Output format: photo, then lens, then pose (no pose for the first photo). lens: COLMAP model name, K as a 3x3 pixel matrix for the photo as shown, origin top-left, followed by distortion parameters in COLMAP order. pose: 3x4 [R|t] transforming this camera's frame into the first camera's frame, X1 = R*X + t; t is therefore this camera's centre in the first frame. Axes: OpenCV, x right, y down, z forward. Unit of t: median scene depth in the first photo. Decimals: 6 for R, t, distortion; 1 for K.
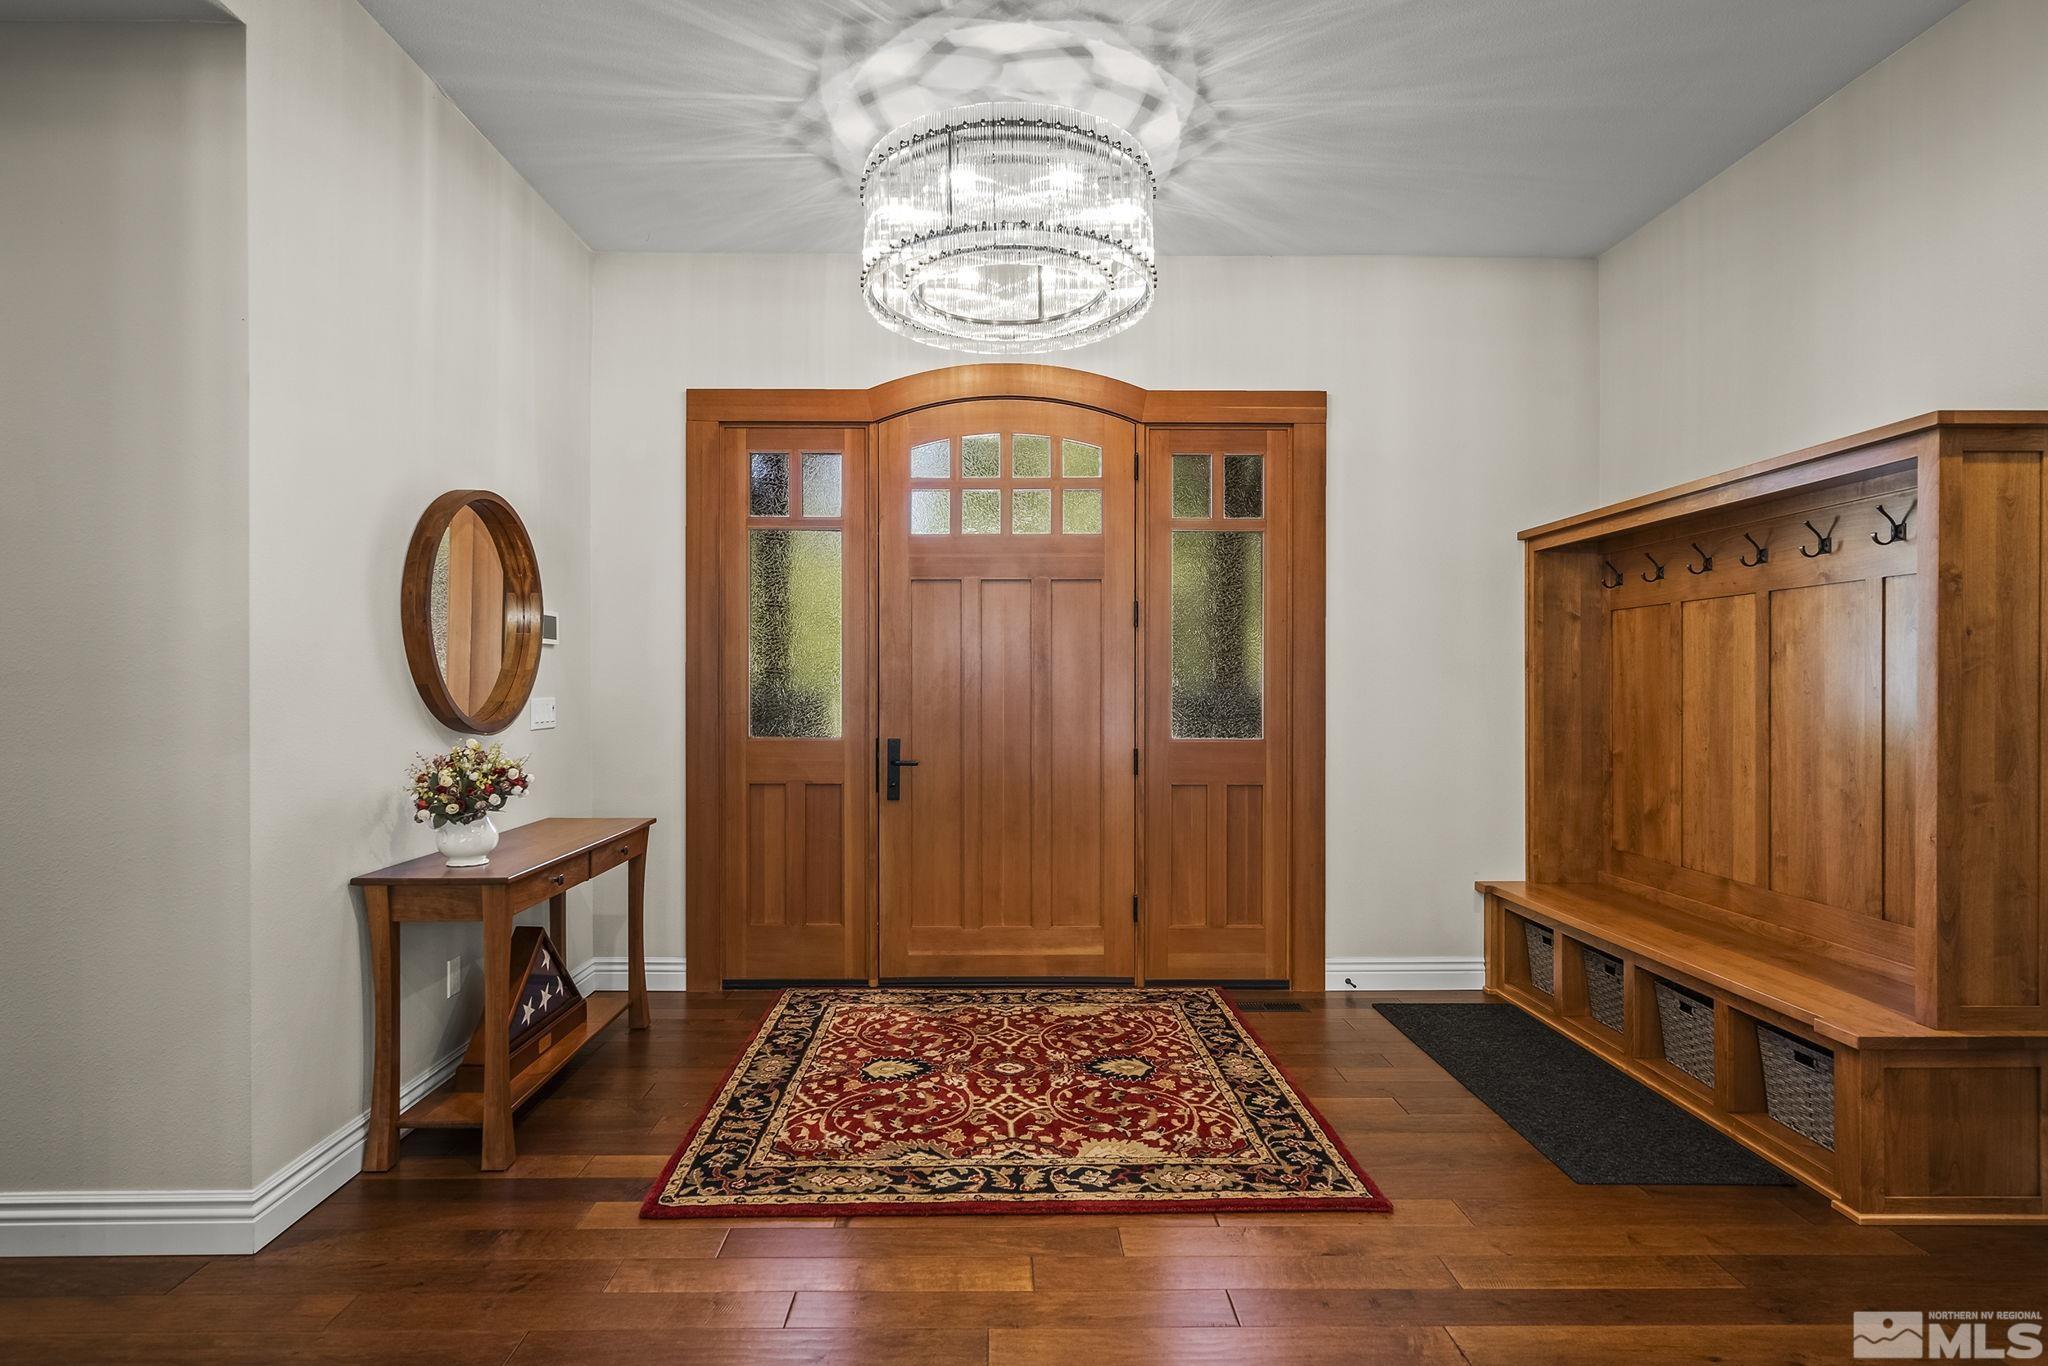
lens RADIAL K [[1034.5, 0, 1013.2], [0, 1034.5, 691.2], [0, 0, 1]] dist [0.010741, -0.002321]
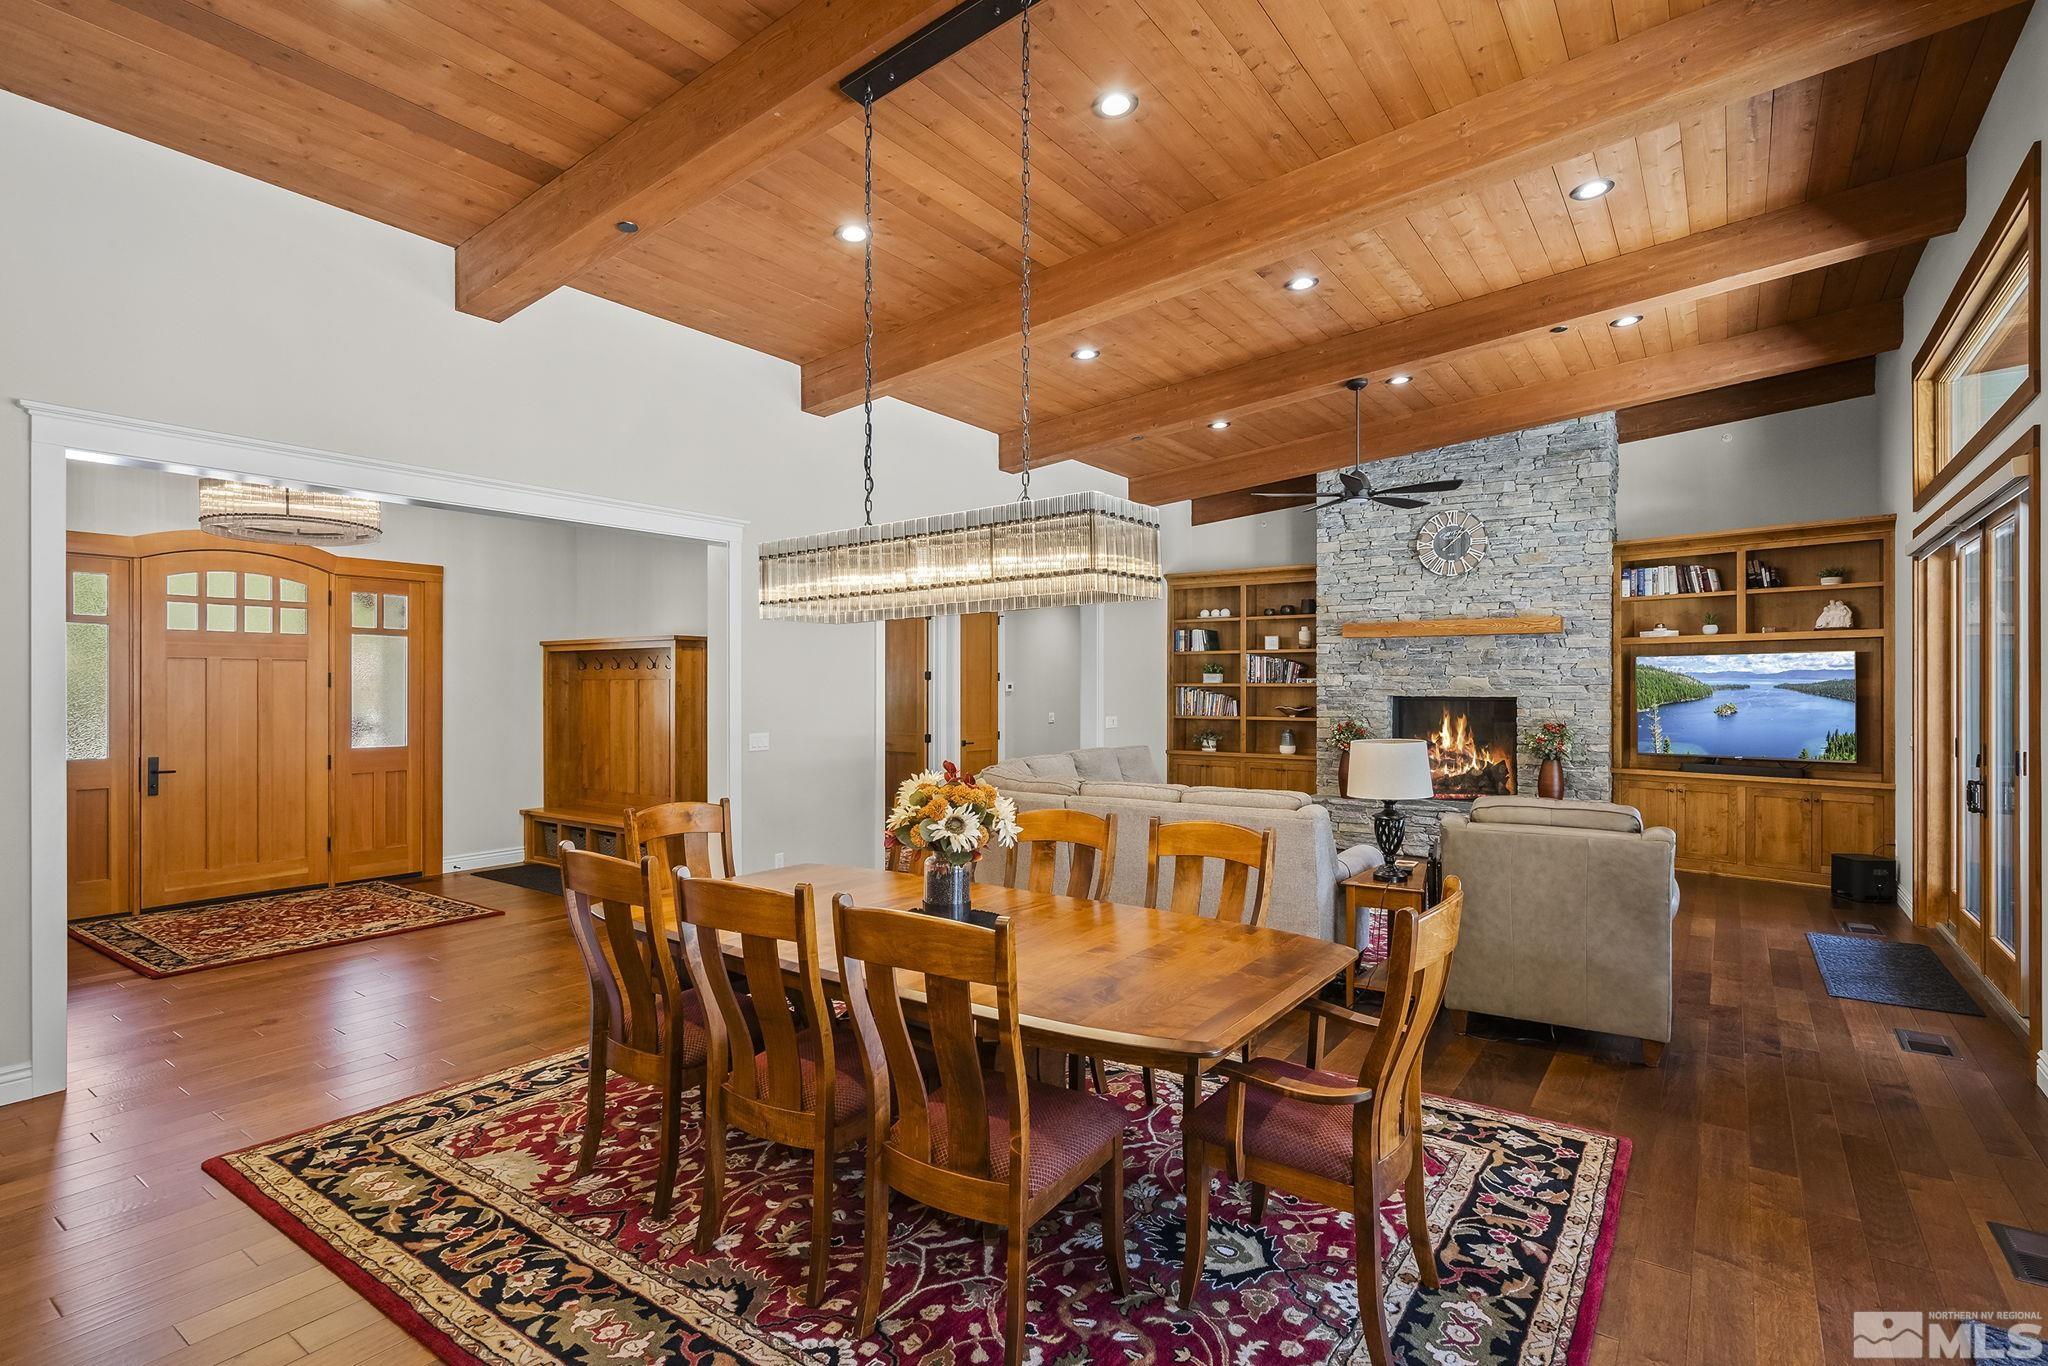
lens RADIAL K [[997.0, 0, 1030.3], [0, 997.0, 683.8], [0, 0, 1]] dist [0.003301, -0.001045]
pose [[0.588509, 0.003268, 0.808484, -0.567700], [0.005215, 0.999956, -0.007838, -0.047641], [-0.808474, 0.008829, 0.588466, -1.002464]]
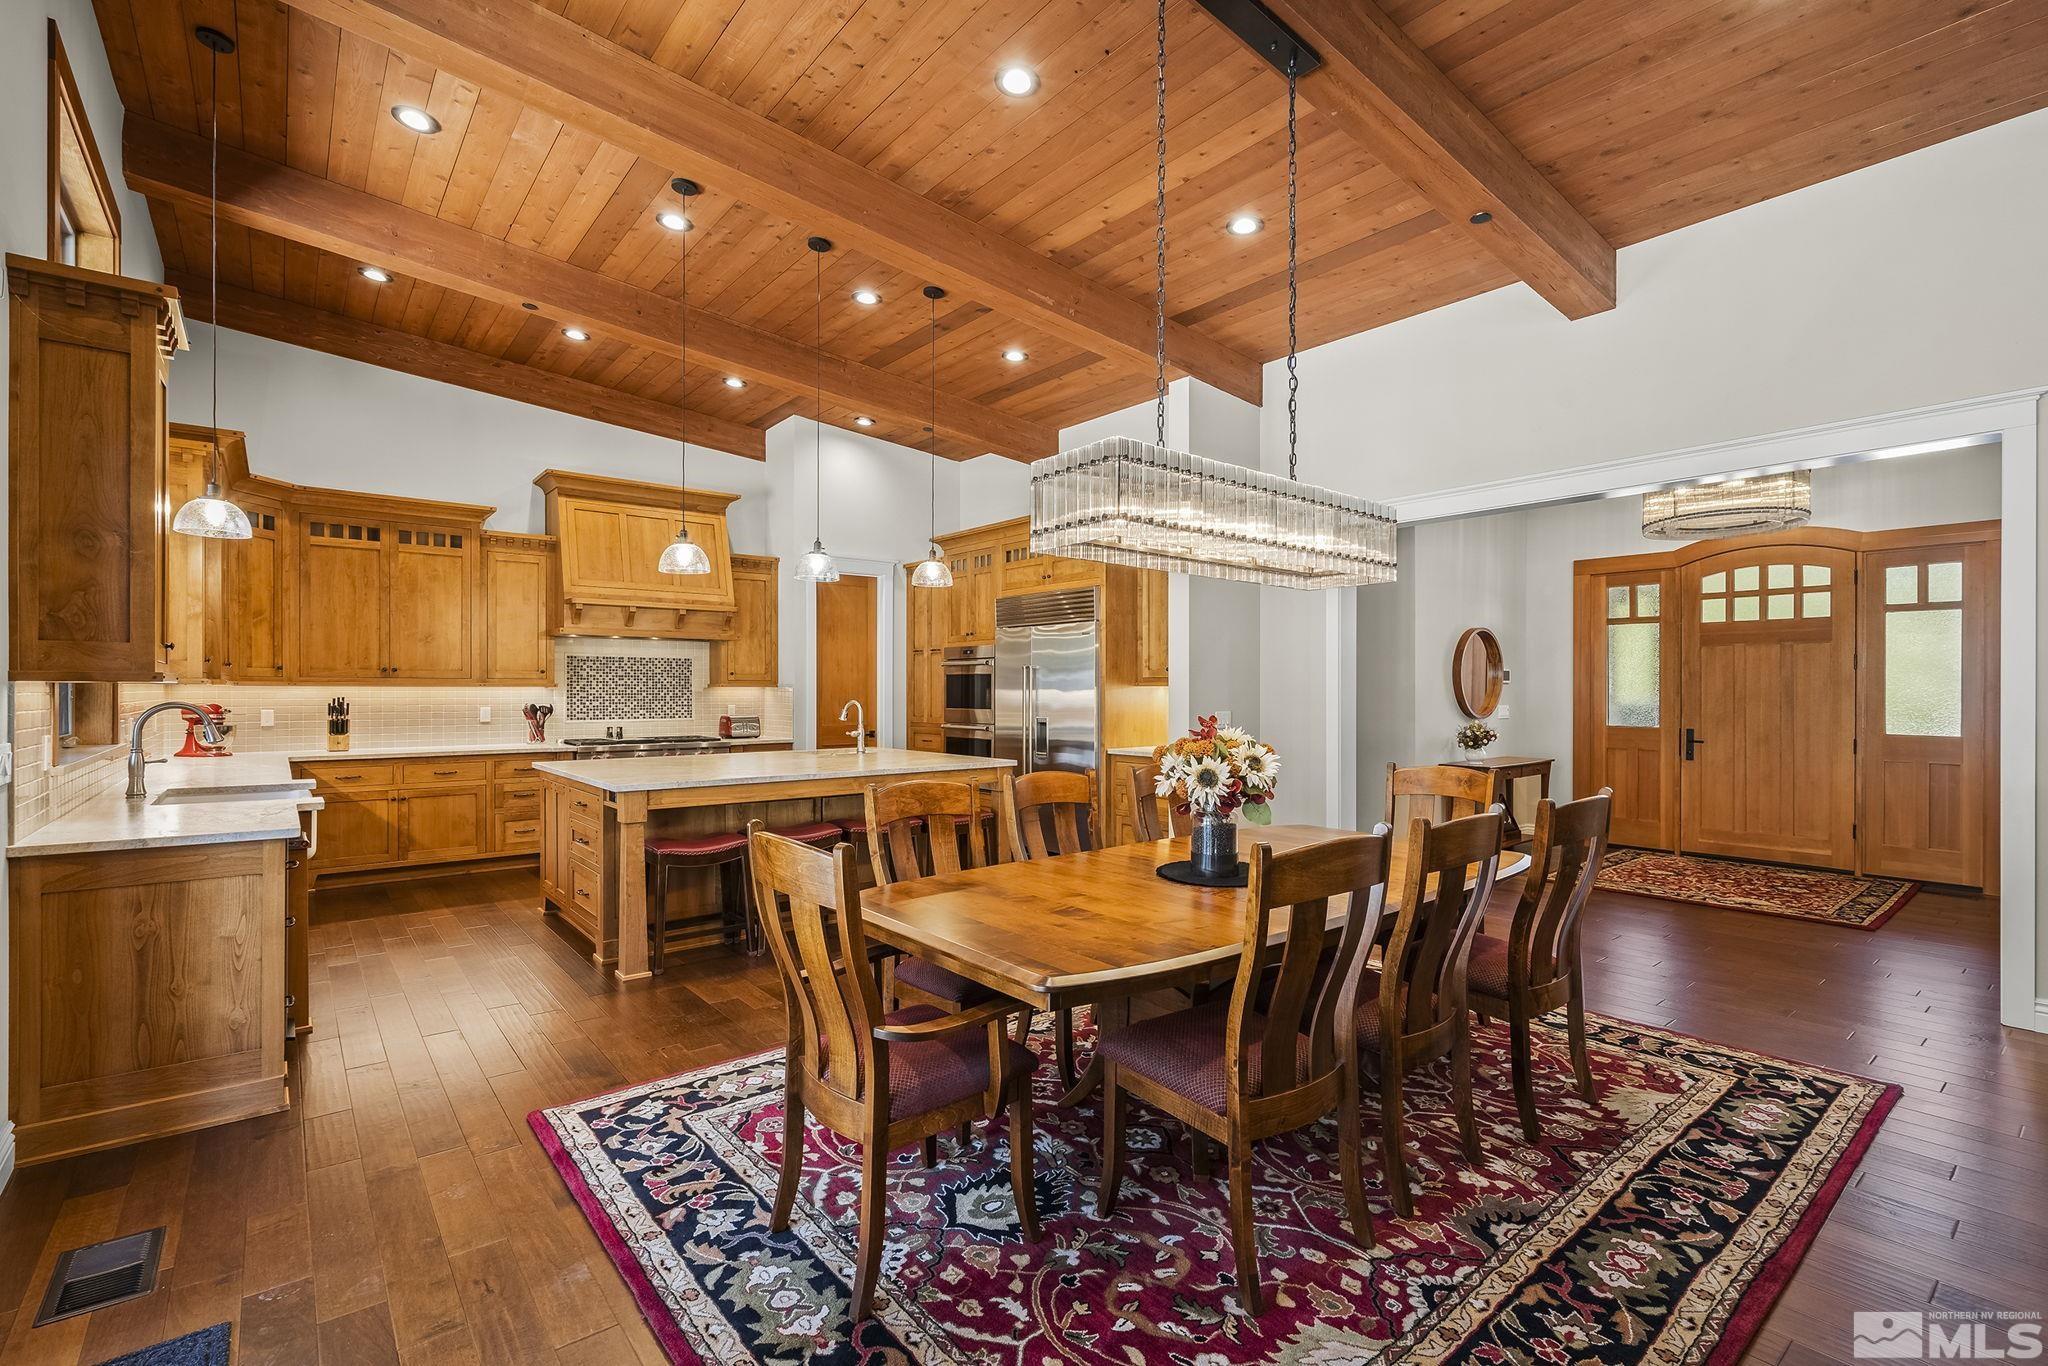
lens RADIAL K [[925.8, 0, 1010.3], [0, 925.8, 688.4], [0, 0, 1]] dist [0.002895, -0.000915]
pose [[0.607822, 0.001137, -0.794072, 0.492087], [-0.007245, 0.999965, -0.004114, -0.012781], [0.794040, 0.008254, 0.607810, -1.073224]]
